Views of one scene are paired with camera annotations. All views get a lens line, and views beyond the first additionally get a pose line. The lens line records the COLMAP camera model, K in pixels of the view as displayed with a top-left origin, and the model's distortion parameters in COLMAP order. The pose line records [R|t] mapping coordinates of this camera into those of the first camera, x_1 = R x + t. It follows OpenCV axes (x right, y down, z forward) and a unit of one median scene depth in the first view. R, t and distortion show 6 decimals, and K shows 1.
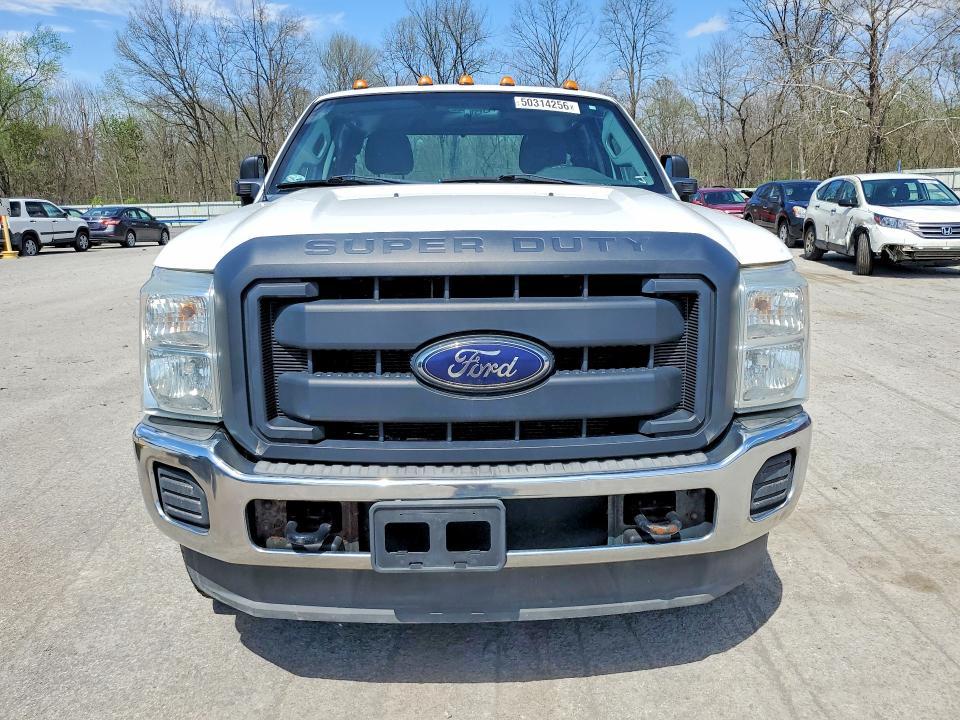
lens RADIAL K [[750.2, 0, 482.4], [0, 750.2, 358.4], [0, 0, 1]] dist [0.020947, 0.000455]
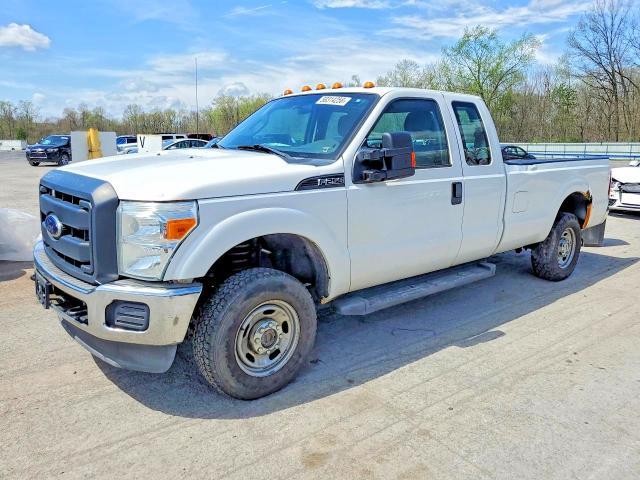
lens RADIAL K [[488.7, 0, 320.0], [0, 488.7, 240.0], [0, 0, 1]] dist [0.005964, 0.012345]
pose [[0.615542, 0.174122, -0.768629, 0.206599], [-0.176008, 0.981027, 0.081285, -0.027281], [0.768199, 0.085251, 0.634510, 0.074677]]
